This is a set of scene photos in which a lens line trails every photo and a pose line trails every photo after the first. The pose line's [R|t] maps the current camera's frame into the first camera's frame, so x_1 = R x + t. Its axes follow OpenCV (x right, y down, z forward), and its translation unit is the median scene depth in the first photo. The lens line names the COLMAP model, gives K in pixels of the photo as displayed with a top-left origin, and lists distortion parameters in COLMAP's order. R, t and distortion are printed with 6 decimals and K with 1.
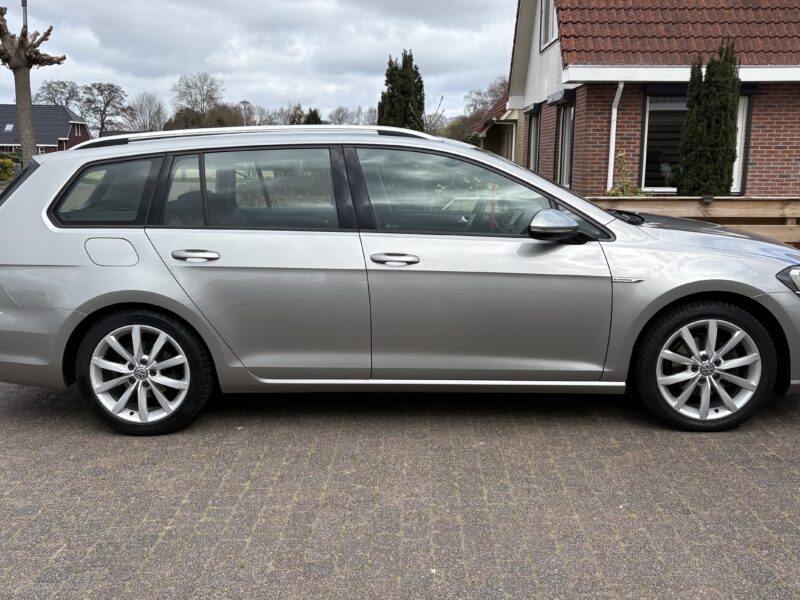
lens RADIAL K [[777.6, 0, 400.0], [0, 777.6, 300.0], [0, 0, 1]] dist [0.022879, 0.013183]
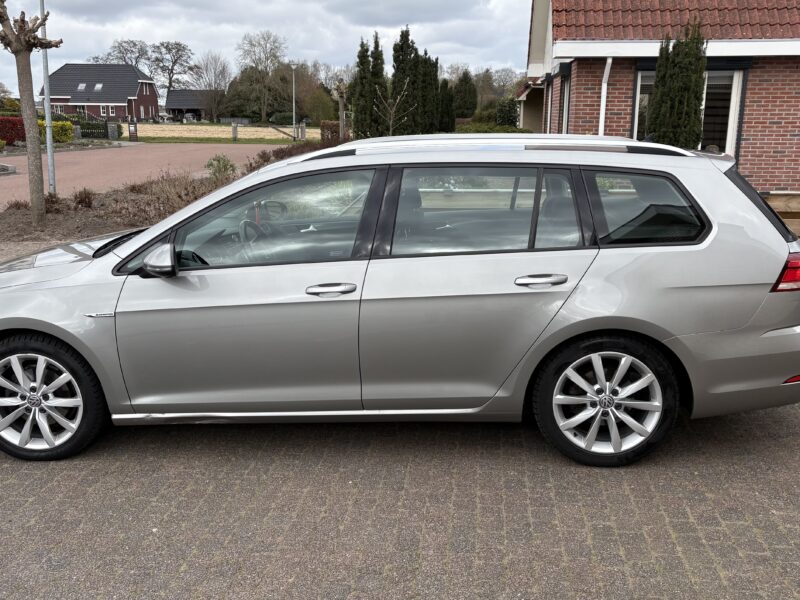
lens RADIAL K [[777.6, 0, 400.0], [0, 777.6, 300.0], [0, 0, 1]] dist [0.022879, 0.013183]
pose [[0.996386, 0.019960, -0.082557, 0.100319], [-0.015583, 0.998455, 0.053330, -0.016848], [0.083494, -0.051851, 0.995158, -0.034317]]
